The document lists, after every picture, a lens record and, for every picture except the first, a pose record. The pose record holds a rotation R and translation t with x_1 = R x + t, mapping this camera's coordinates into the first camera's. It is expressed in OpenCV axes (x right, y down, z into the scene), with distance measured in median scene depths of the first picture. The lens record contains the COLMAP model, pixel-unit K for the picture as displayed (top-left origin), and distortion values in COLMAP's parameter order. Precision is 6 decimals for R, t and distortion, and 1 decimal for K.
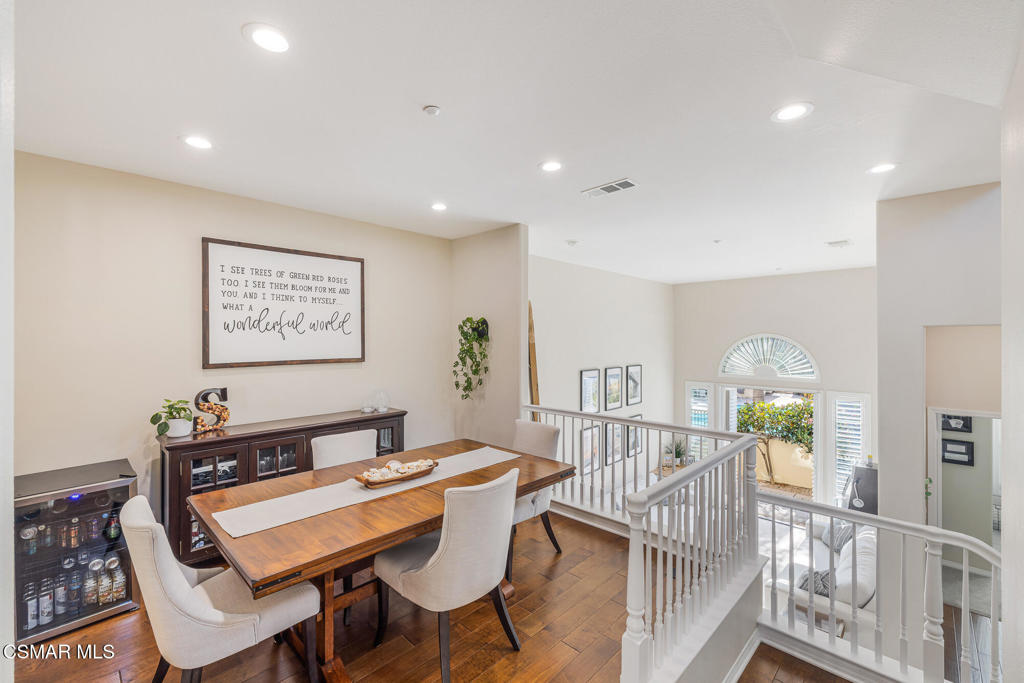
lens RADIAL K [[435.0, 0, 512.0], [0, 435.0, 341.5], [0, 0, 1]] dist [0.001746, 0.000119]
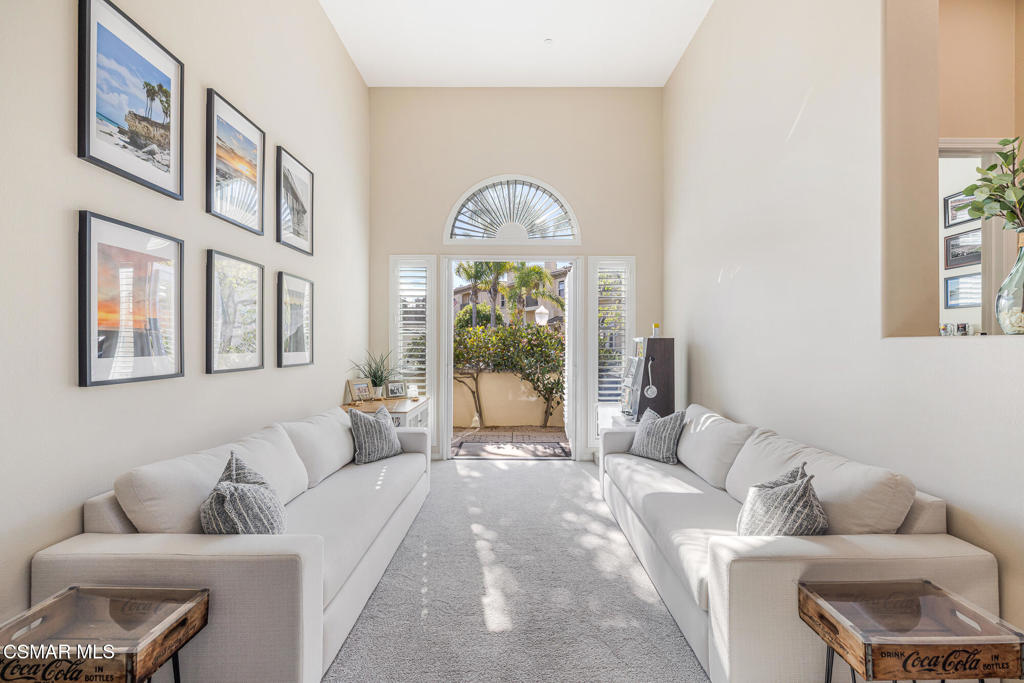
lens RADIAL K [[435.0, 0, 512.0], [0, 435.0, 341.5], [0, 0, 1]] dist [0.001746, 0.000119]
pose [[0.716651, 0.006401, 0.697403, 0.103482], [0.003008, 0.999920, -0.012269, 0.180043], [-0.697425, 0.010890, 0.716575, 0.415717]]
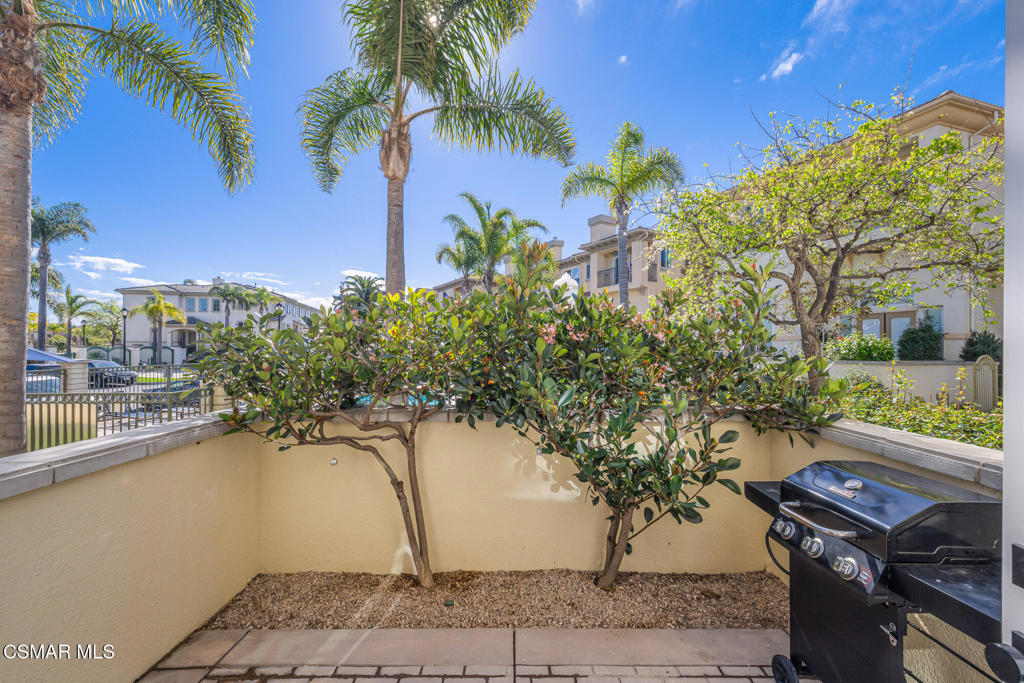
lens RADIAL K [[435.0, 0, 512.0], [0, 435.0, 341.5], [0, 0, 1]] dist [0.001746, 0.000119]
pose [[0.713448, 0.009653, 0.700642, 0.445245], [0.002257, 0.999868, -0.016074, 0.179516], [-0.700705, 0.013049, 0.713332, 0.768820]]
